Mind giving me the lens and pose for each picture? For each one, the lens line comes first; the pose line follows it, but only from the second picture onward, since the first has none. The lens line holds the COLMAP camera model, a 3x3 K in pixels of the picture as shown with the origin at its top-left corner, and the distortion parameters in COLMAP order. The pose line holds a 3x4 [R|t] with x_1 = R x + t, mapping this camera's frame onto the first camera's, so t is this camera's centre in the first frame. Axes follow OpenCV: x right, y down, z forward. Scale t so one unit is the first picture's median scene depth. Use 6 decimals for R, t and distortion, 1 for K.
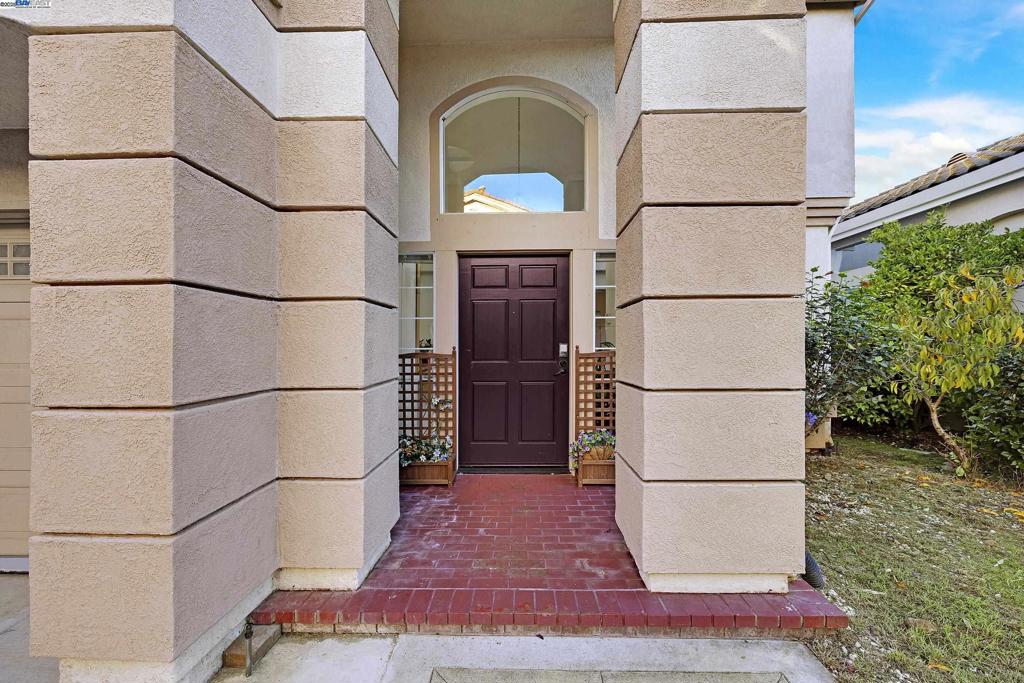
lens RADIAL K [[429.9, 0, 502.1], [0, 429.9, 348.9], [0, 0, 1]] dist [-0.000396, 0.000446]
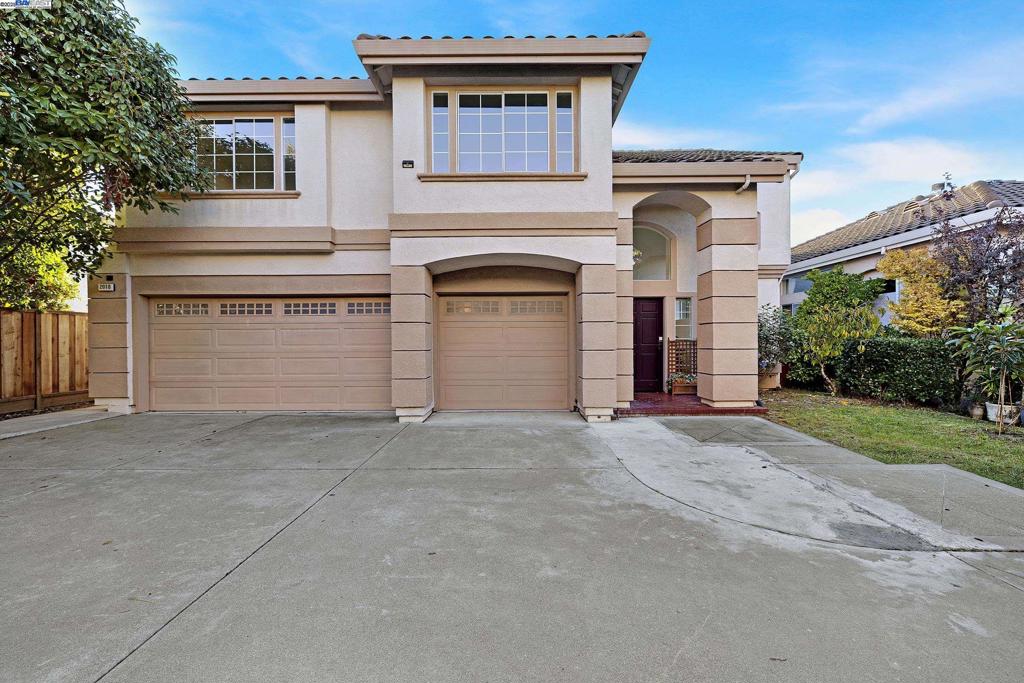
lens RADIAL K [[429.9, 0, 503.6], [0, 429.9, 340.8], [0, 0, 1]] dist [-0.000396, 0.000446]
pose [[0.999459, 0.001634, 0.032846, -0.785016], [-0.001438, 0.999981, -0.005982, 0.025493], [-0.032855, 0.005931, 0.999443, -1.286960]]
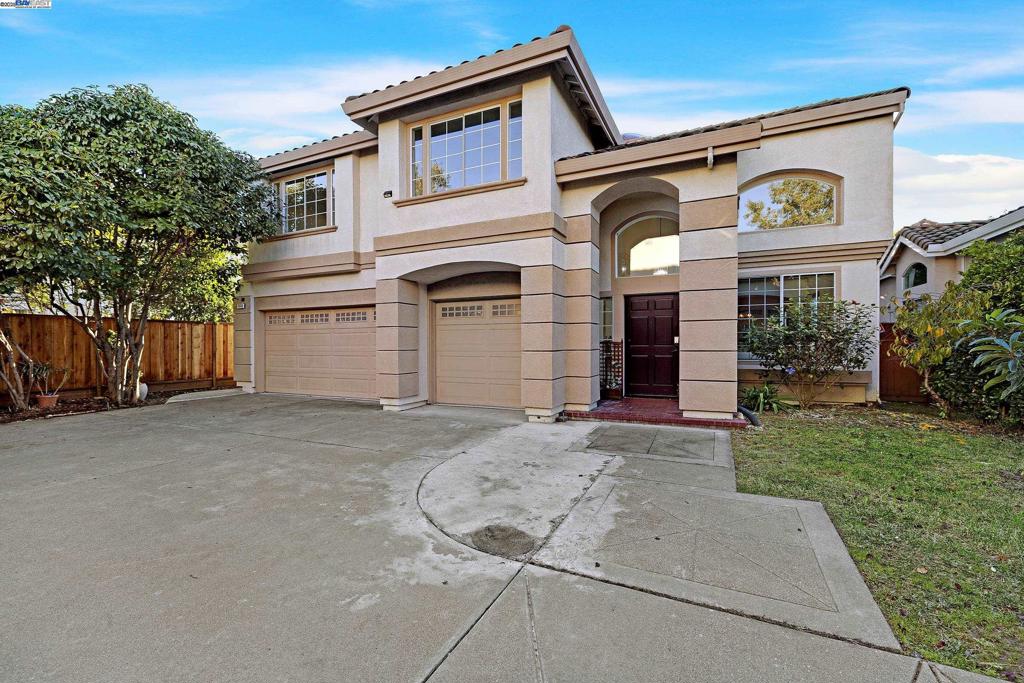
lens RADIAL K [[429.9, 0, 507.3], [0, 429.9, 344.0], [0, 0, 1]] dist [-0.000396, 0.000446]
pose [[0.920678, 0.001504, -0.390321, 0.202786], [-0.002235, 0.999996, -0.001419, 0.026483], [0.390317, 0.002179, 0.920678, -1.228865]]
